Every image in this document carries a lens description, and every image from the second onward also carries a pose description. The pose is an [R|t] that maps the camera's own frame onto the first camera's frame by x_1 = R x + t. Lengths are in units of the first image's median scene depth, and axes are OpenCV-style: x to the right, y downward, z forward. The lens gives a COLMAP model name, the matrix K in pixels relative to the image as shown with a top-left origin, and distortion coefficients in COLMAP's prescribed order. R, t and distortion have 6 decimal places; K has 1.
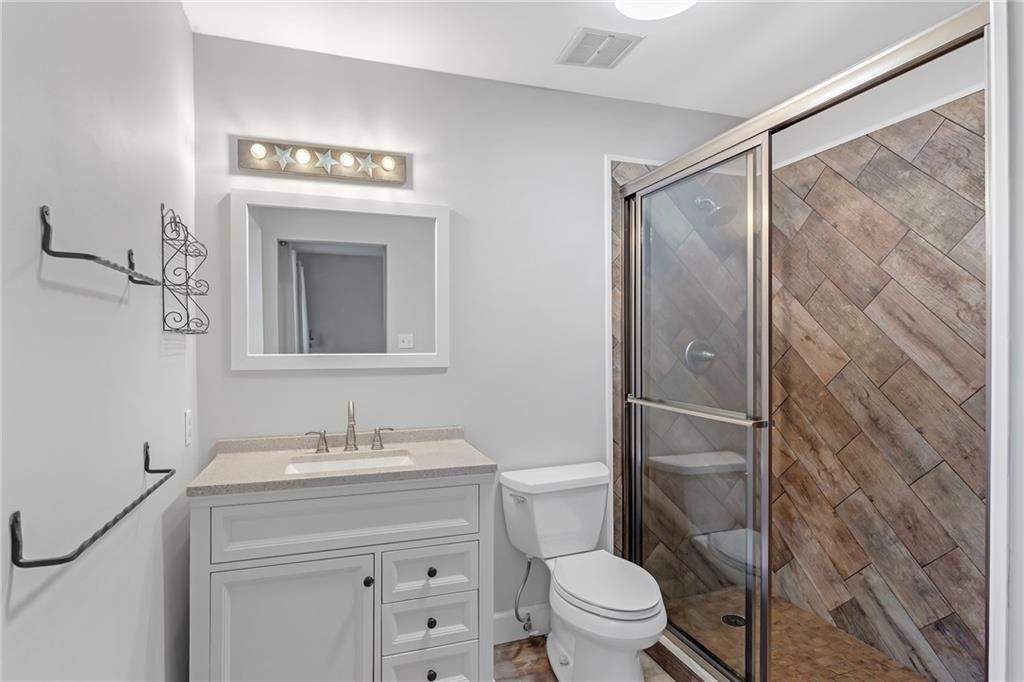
lens RADIAL K [[542.3, 0, 510.5], [0, 542.3, 343.7], [0, 0, 1]] dist [-0.000065, 0.000398]
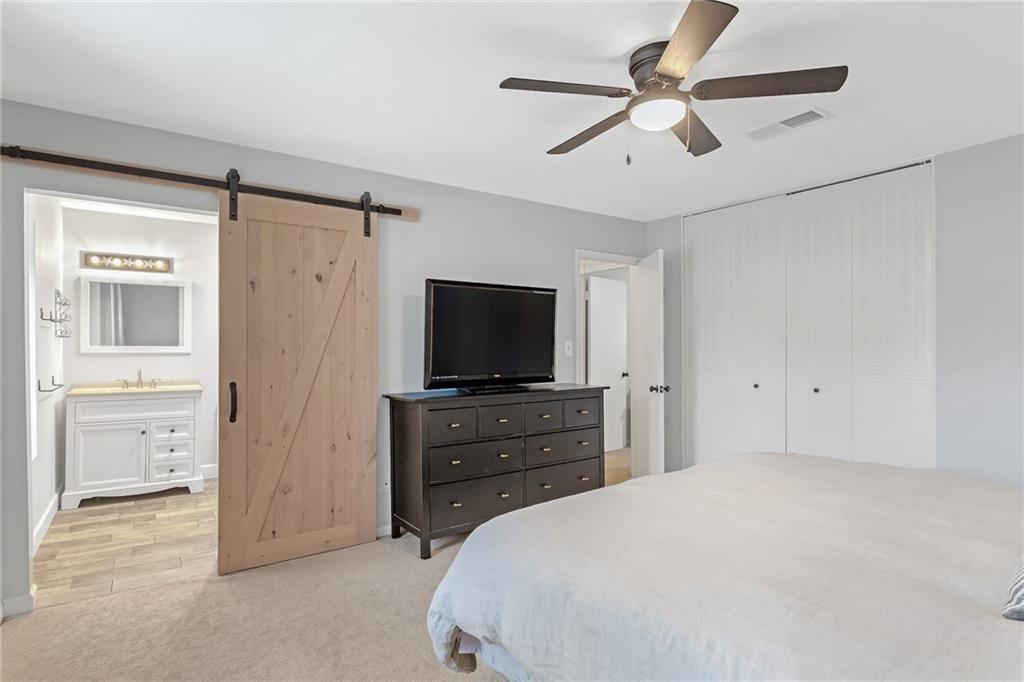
lens RADIAL K [[542.3, 0, 513.3], [0, 542.3, 342.4], [0, 0, 1]] dist [-0.000065, 0.000398]
pose [[0.965982, 0.009978, 0.258415, 0.668946], [-0.009320, 0.999949, -0.003770, -0.004668], [-0.258440, 0.001233, 0.966027, -1.703729]]
